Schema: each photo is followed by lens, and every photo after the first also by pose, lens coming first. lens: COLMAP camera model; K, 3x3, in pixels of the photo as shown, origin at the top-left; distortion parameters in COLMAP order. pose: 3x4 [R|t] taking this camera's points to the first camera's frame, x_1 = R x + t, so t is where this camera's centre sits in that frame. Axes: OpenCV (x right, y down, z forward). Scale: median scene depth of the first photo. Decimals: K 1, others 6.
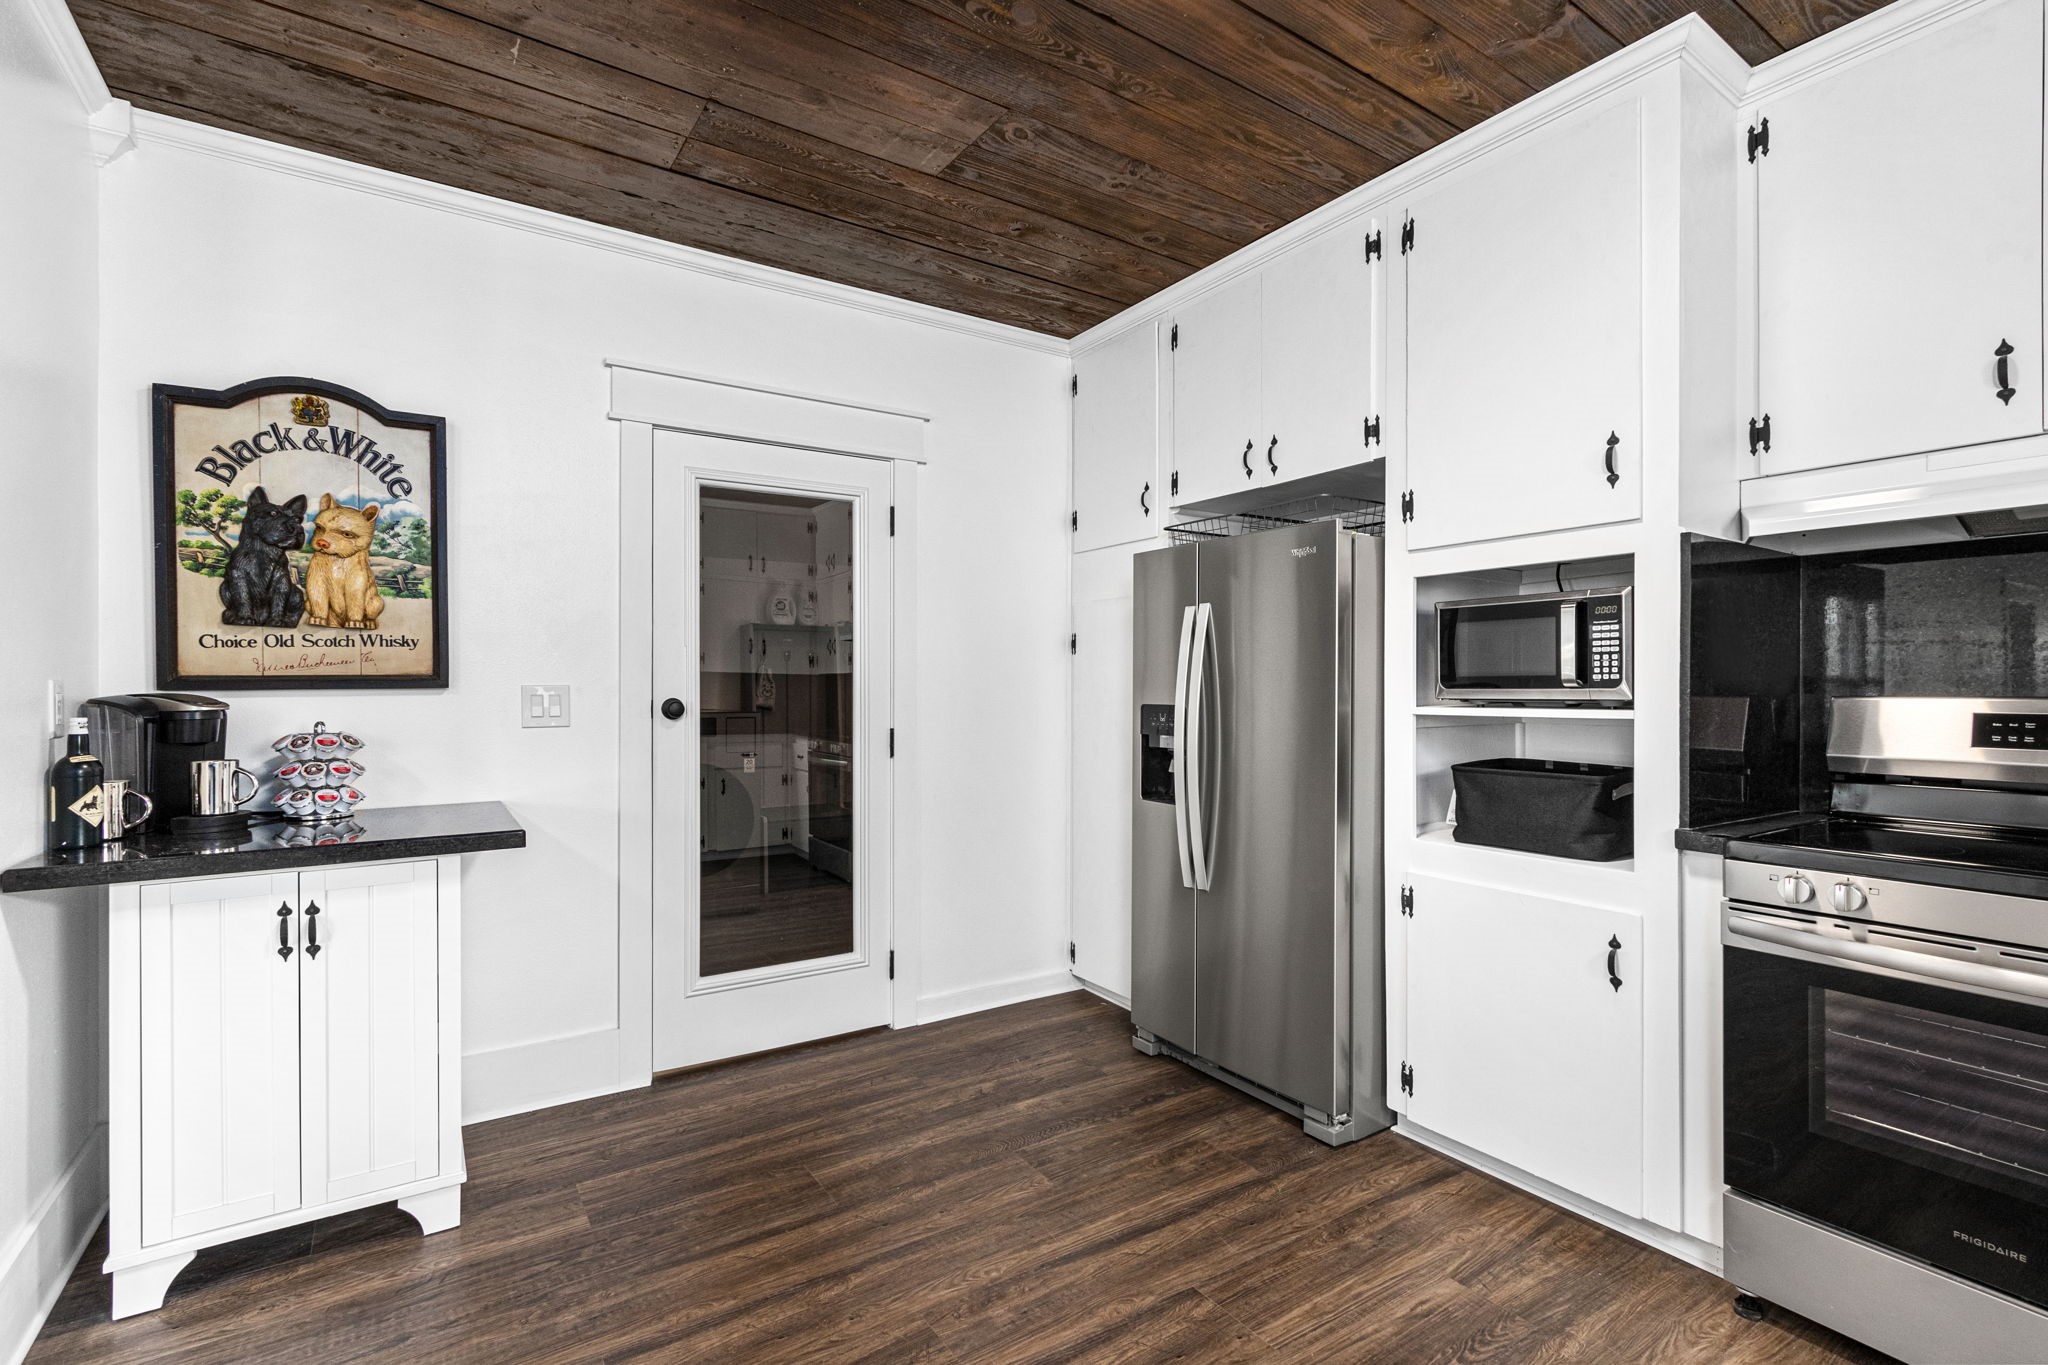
lens RADIAL K [[932.3, 0, 1026.9], [0, 932.3, 688.5], [0, 0, 1]] dist [-0.000162, 0.001233]
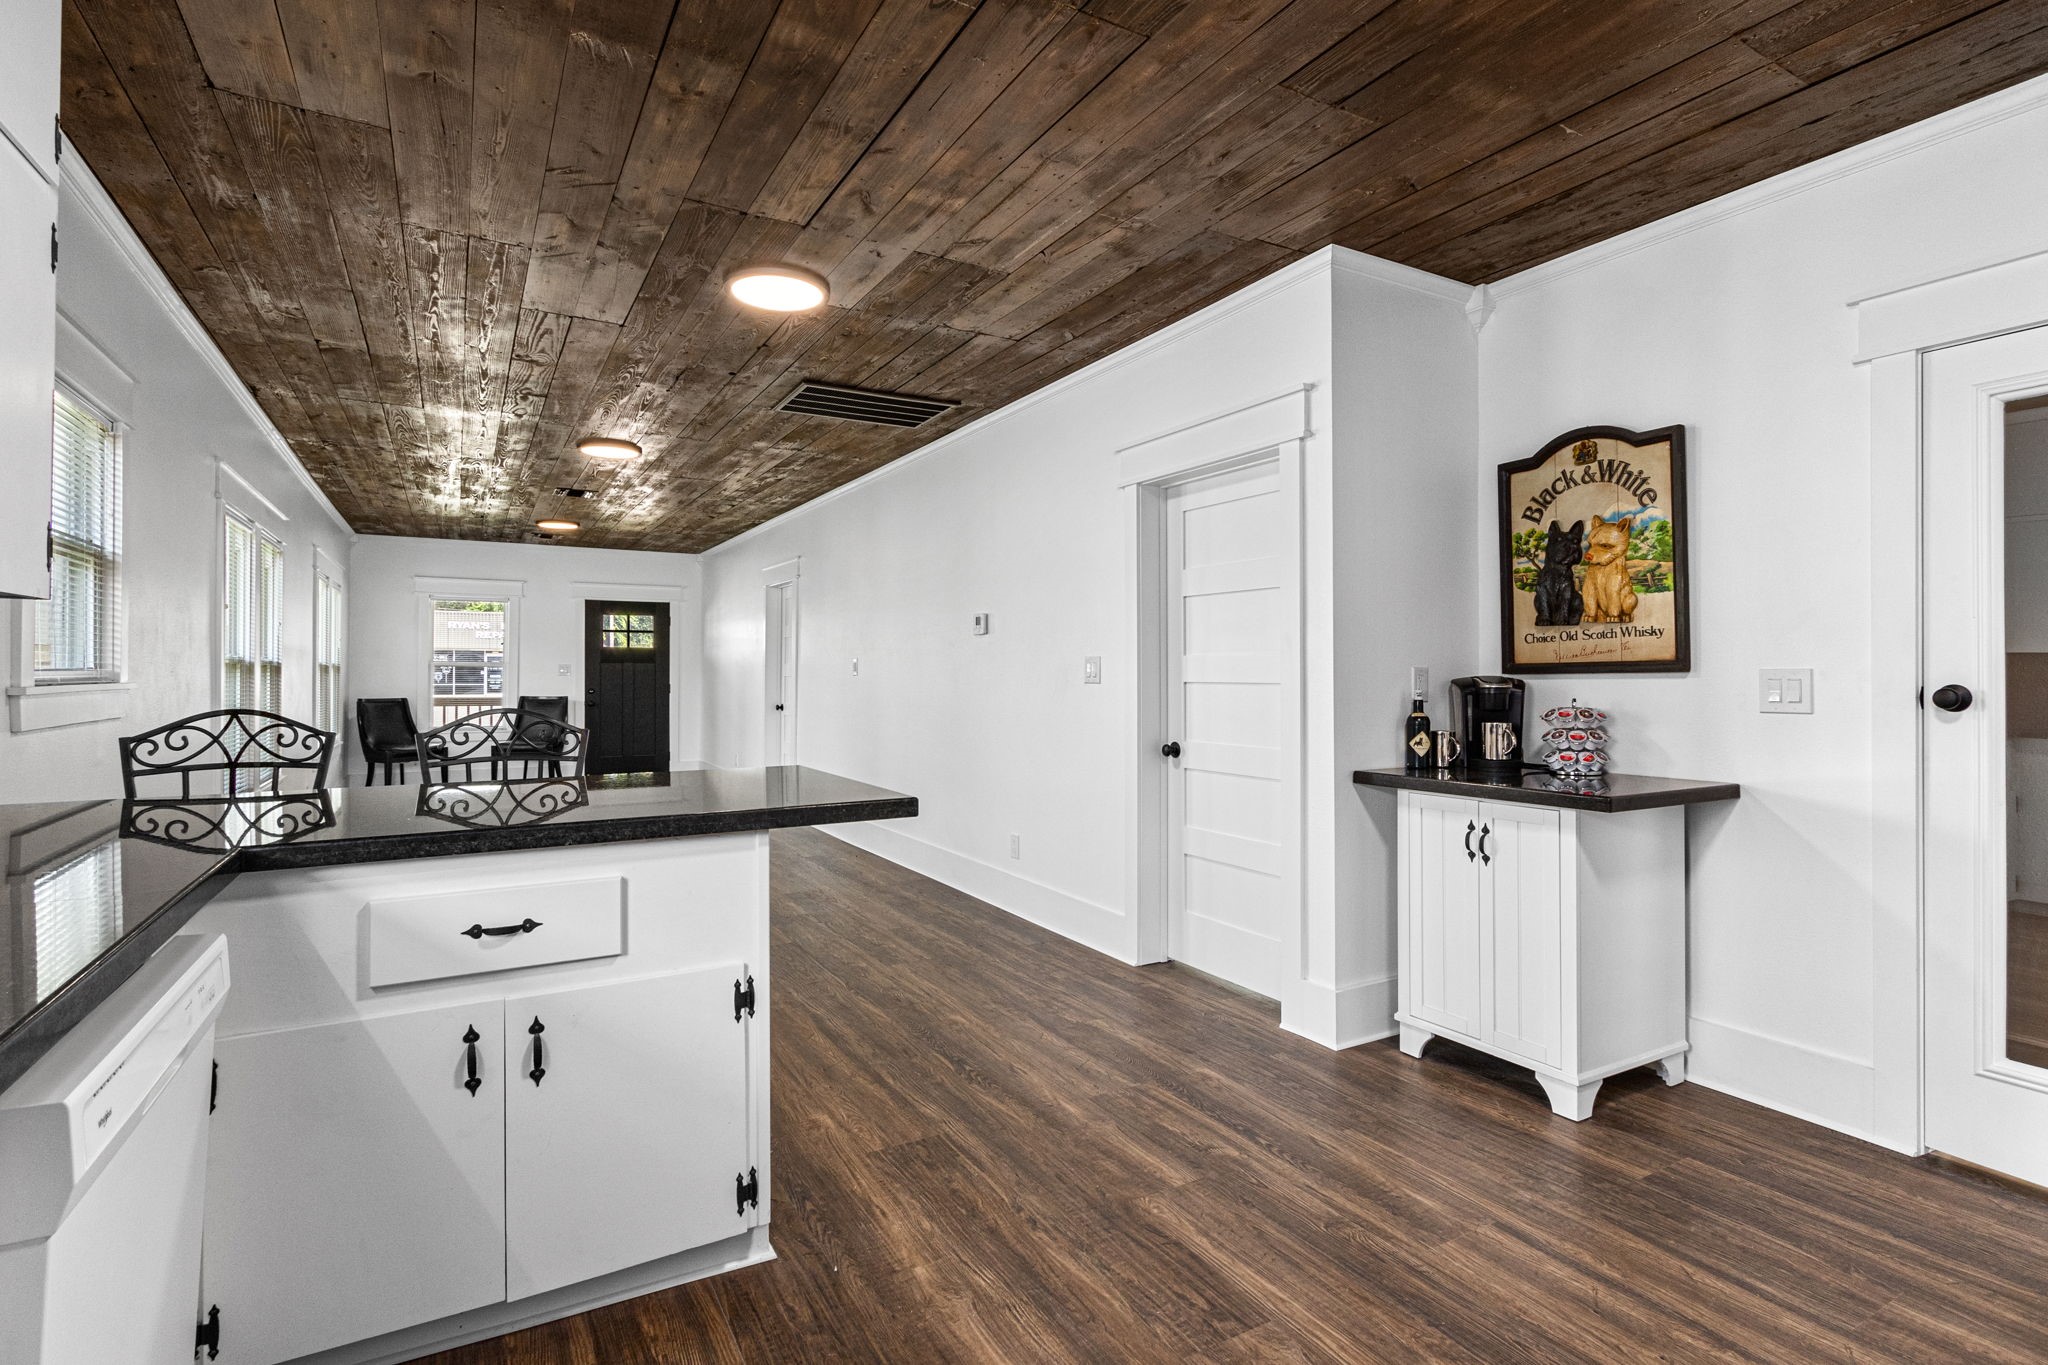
lens RADIAL K [[986.8, 0, 1011.2], [0, 986.8, 668.7], [0, 0, 1]] dist [0.004665, 0.000665]
pose [[-0.067477, -0.006121, -0.997702, 0.618456], [-0.004196, 0.999974, -0.005851, 0.005870], [0.997712, 0.003791, -0.067501, 0.316260]]
